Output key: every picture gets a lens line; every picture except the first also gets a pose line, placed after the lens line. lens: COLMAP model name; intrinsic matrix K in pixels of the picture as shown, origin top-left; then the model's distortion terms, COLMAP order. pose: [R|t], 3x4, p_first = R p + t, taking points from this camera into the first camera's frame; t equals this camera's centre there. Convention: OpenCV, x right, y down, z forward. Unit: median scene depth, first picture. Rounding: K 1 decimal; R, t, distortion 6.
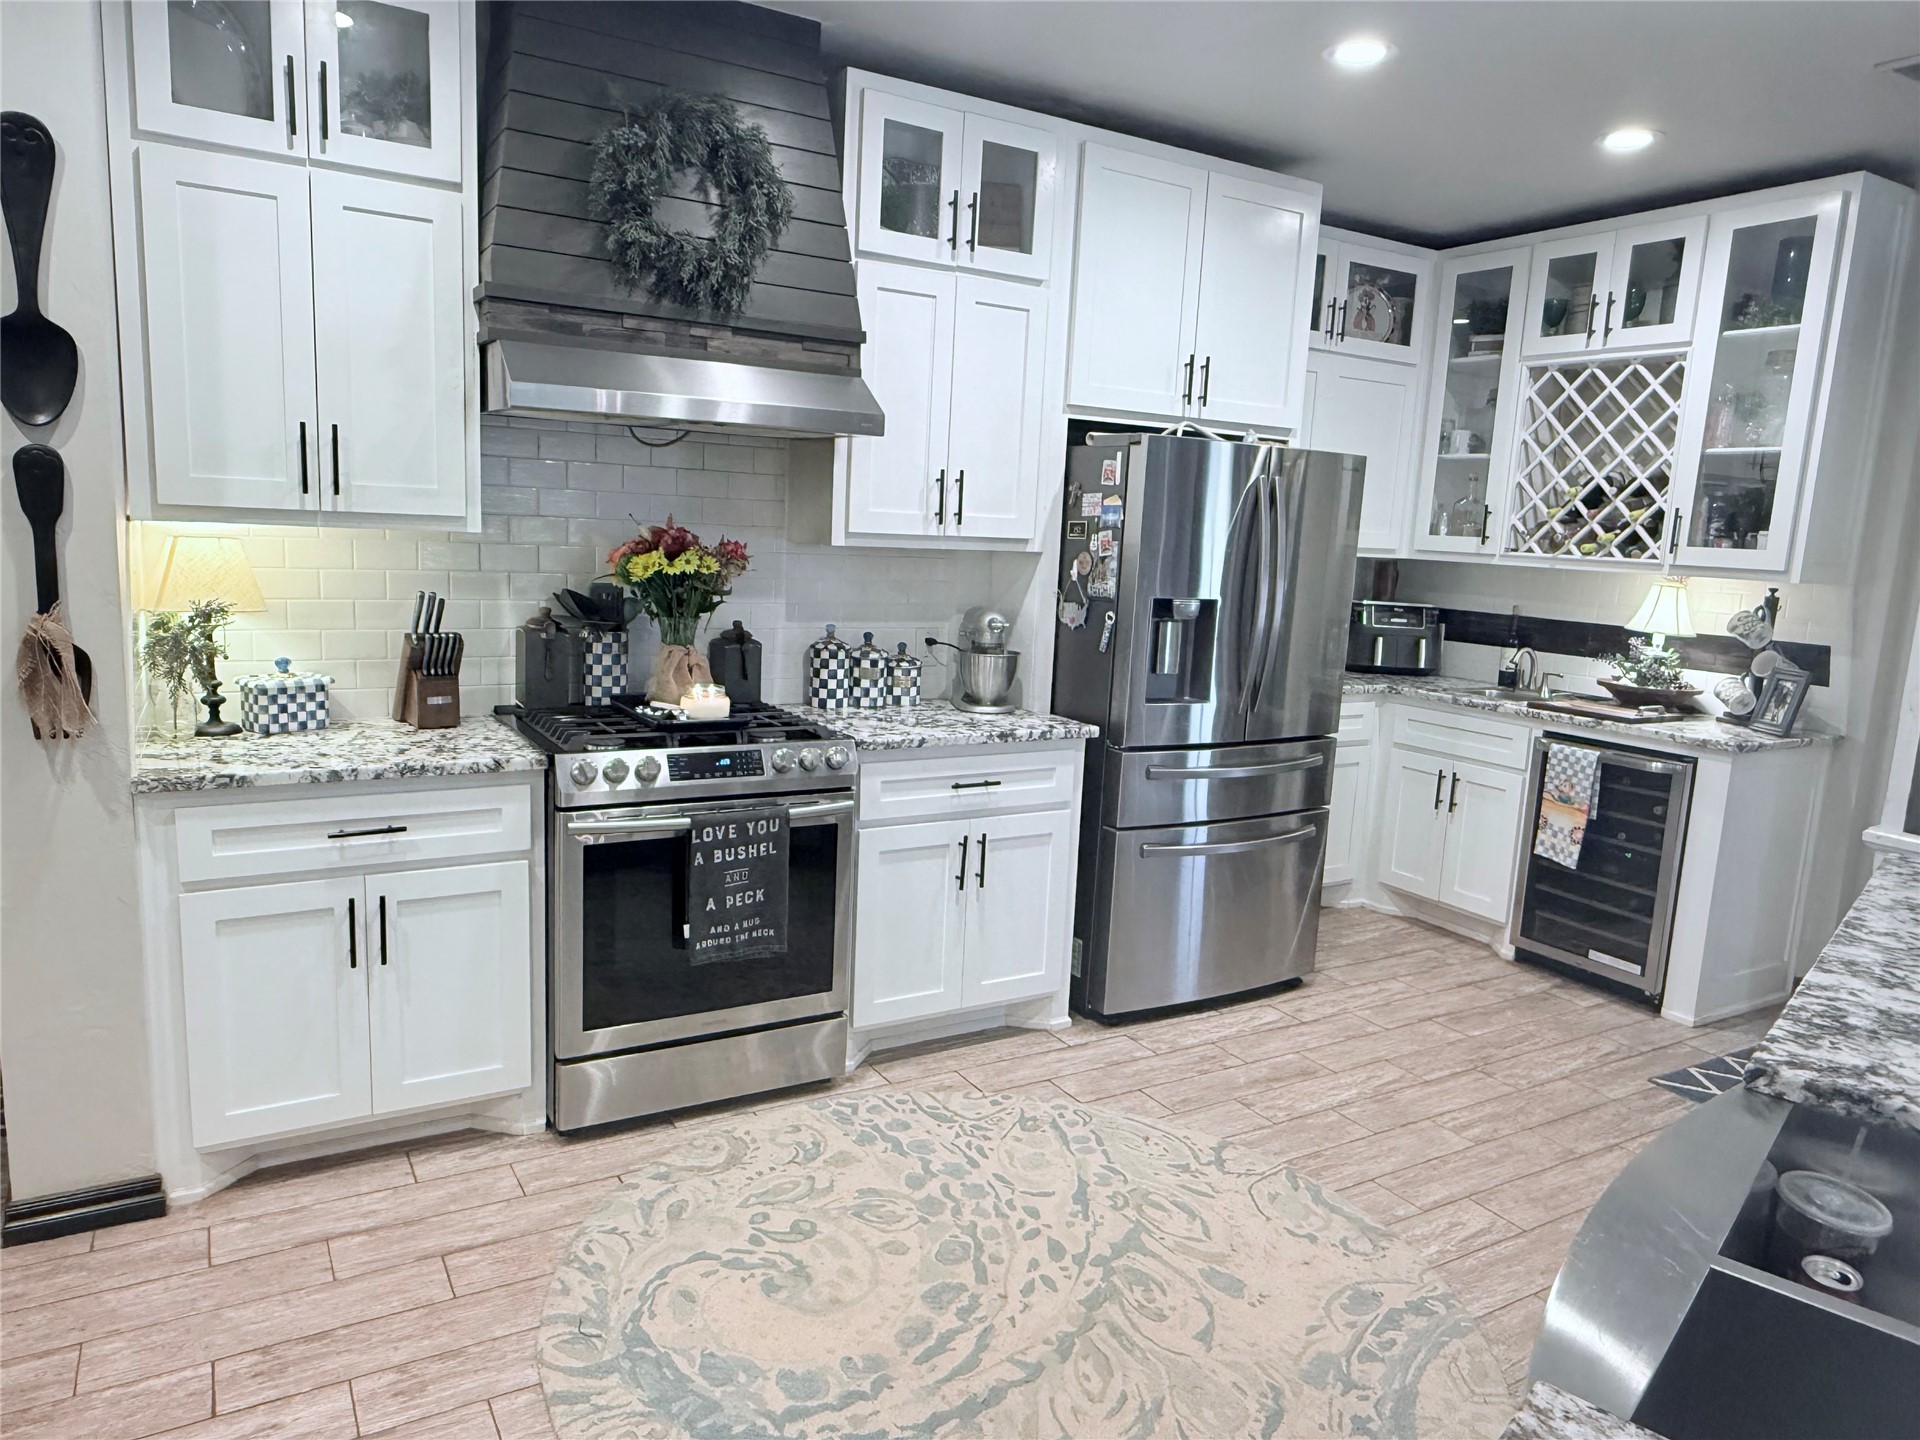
lens RADIAL K [[1238.2, 0, 949.7], [0, 1238.2, 722.8], [0, 0, 1]] dist [-0.002249, -0.002185]
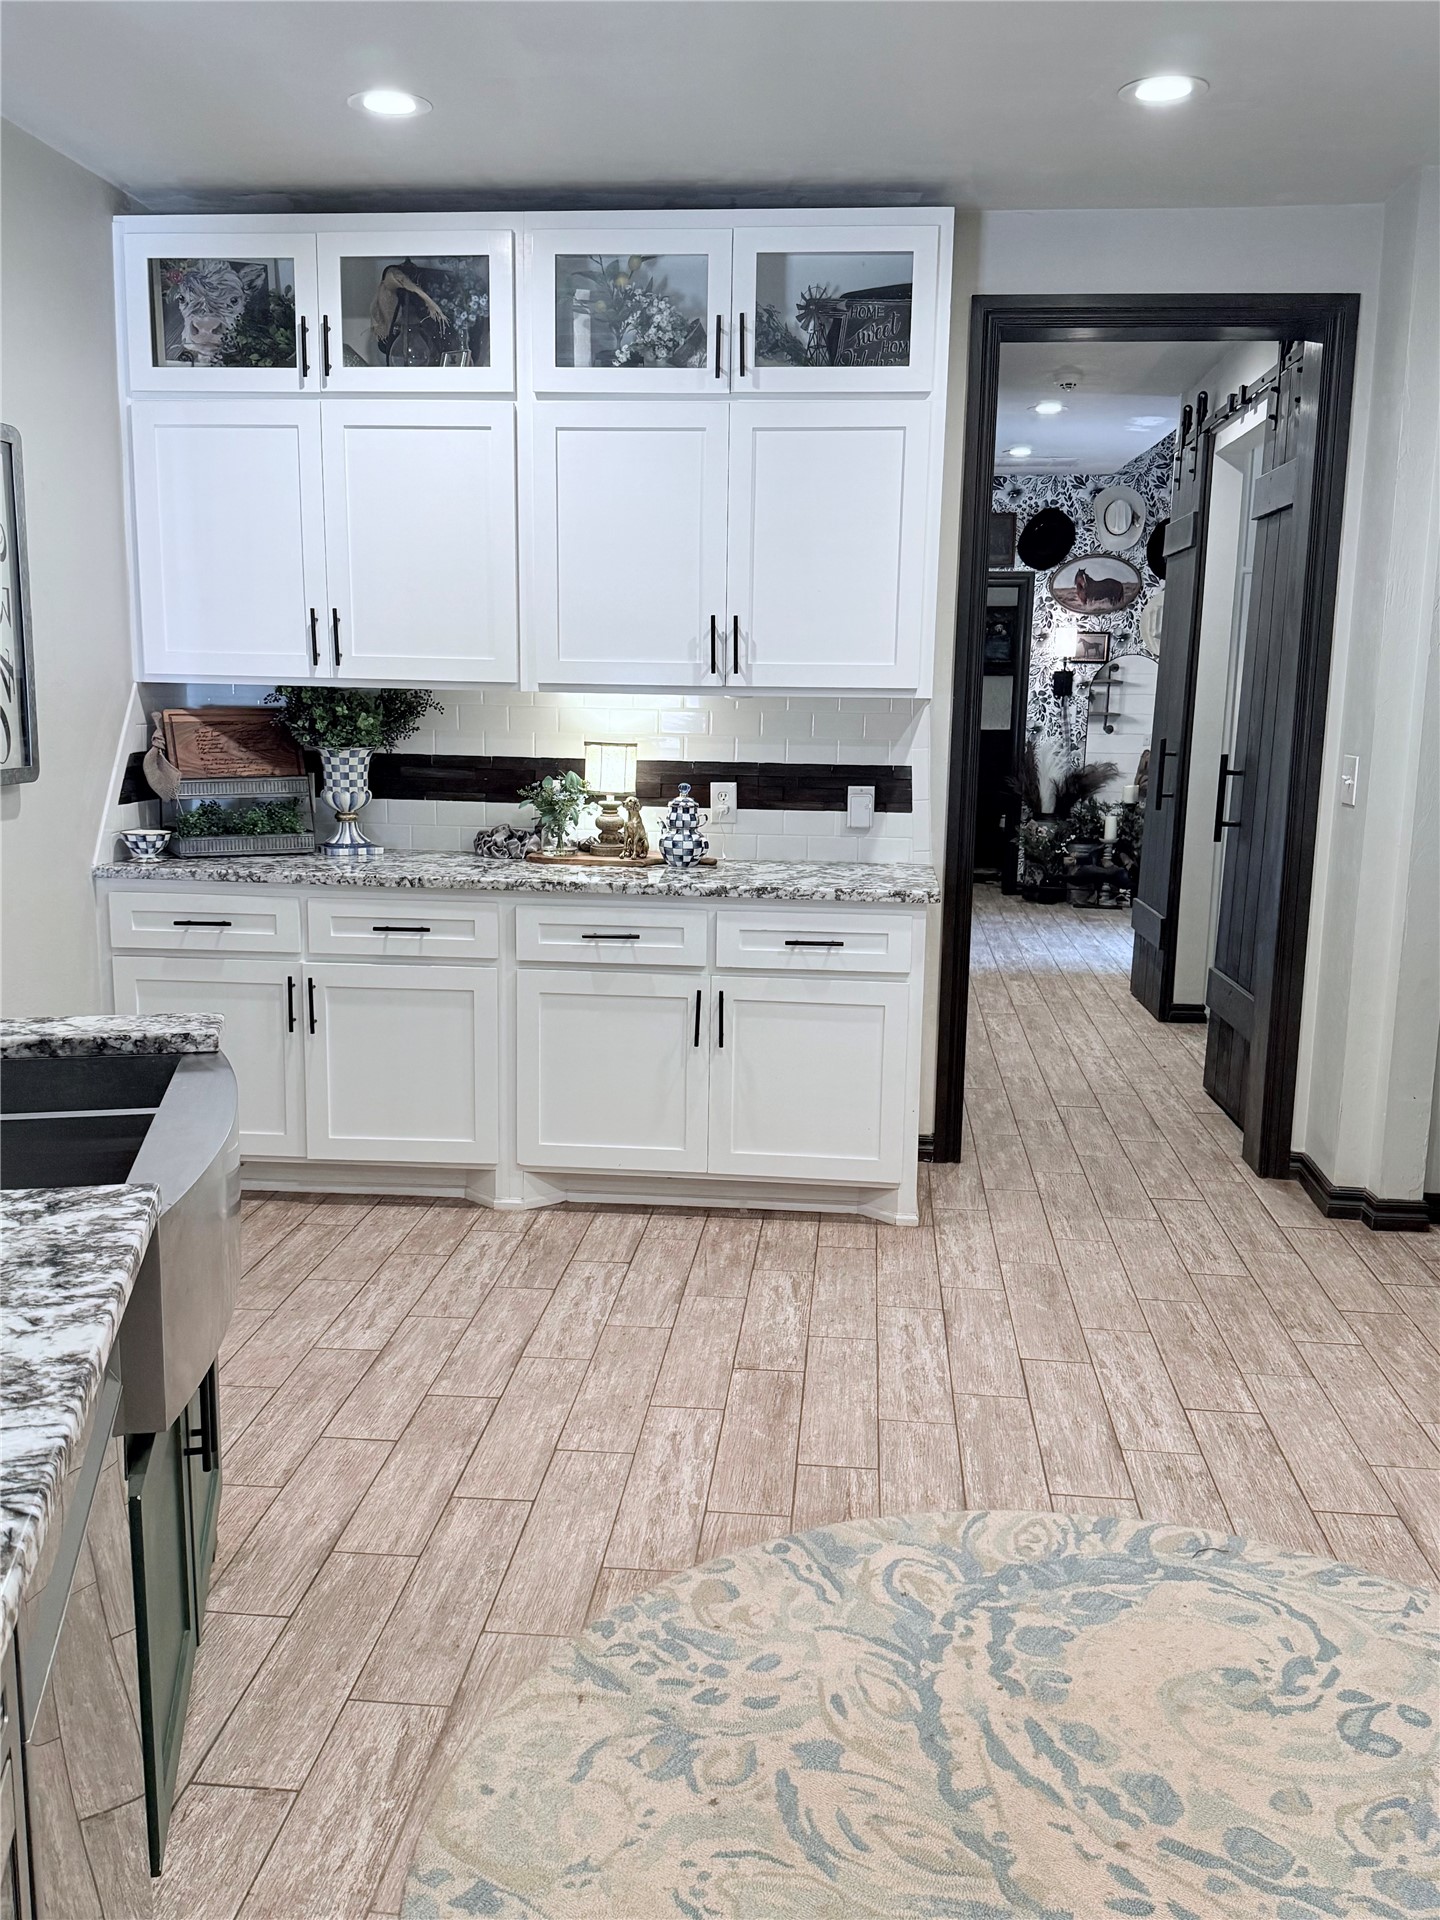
lens RADIAL K [[1709.9, 0, 712.8], [0, 1709.9, 960.6], [0, 0, 1]] dist [-0.014728, -0.014456]
pose [[-0.592428, 0.083417, -0.801293, 0.633190], [-0.172584, 0.958393, 0.227370, -0.112311], [0.786920, 0.272991, -0.553383, 0.892645]]
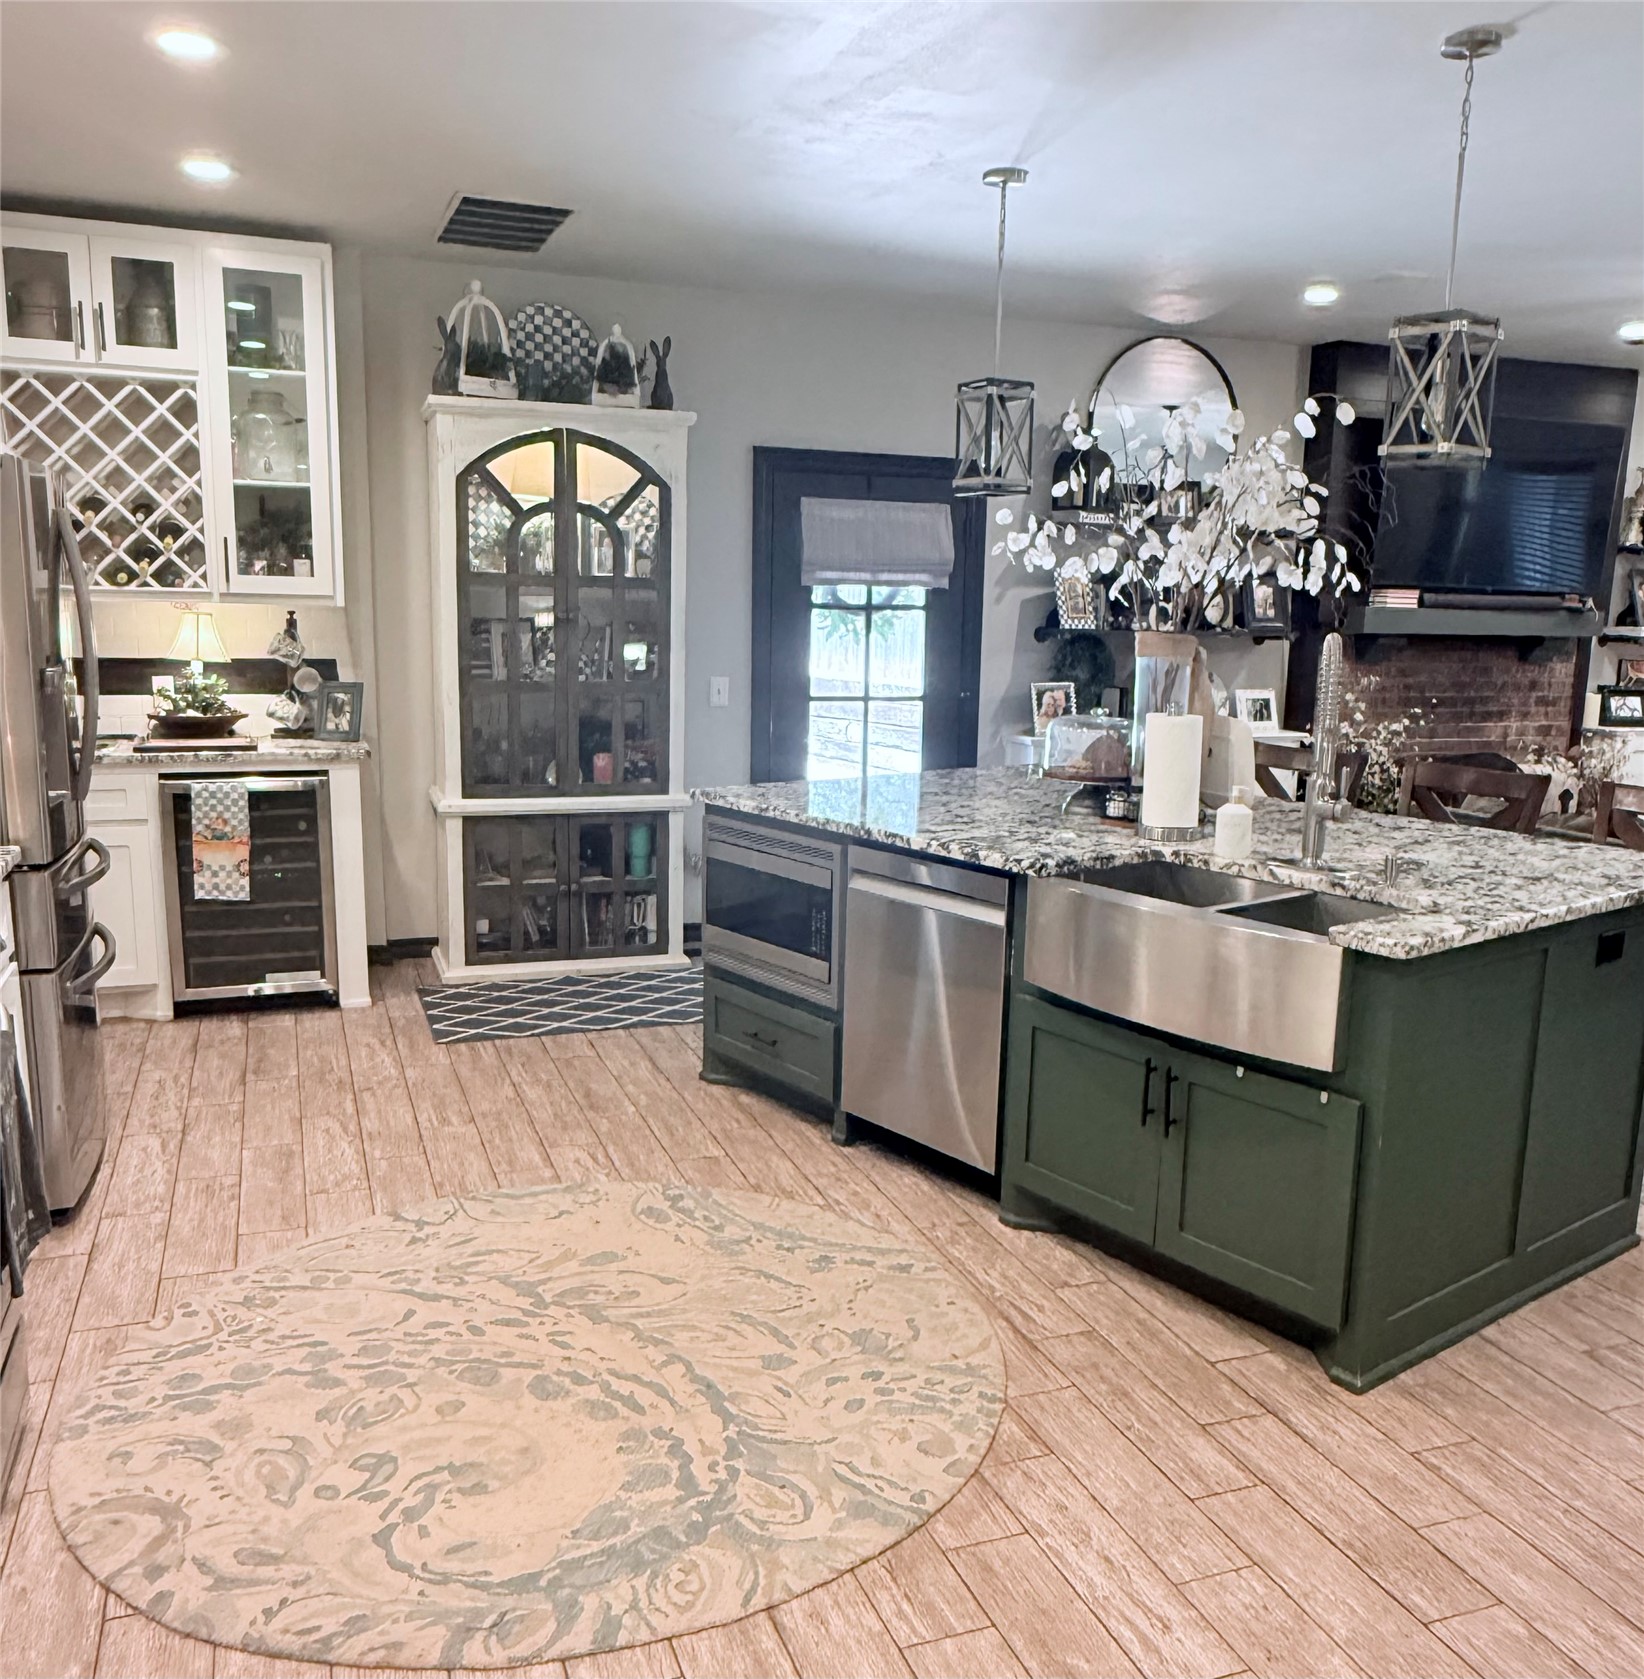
lens RADIAL K [[1493.2, 0, 821.6], [0, 1493.2, 848.4], [0, 0, 1]] dist [0.037440, -0.005763]
pose [[0.201051, -0.209598, 0.956895, -0.749742], [0.148462, 0.972077, 0.181731, -0.101726], [-0.968265, 0.105525, 0.226554, 0.353158]]
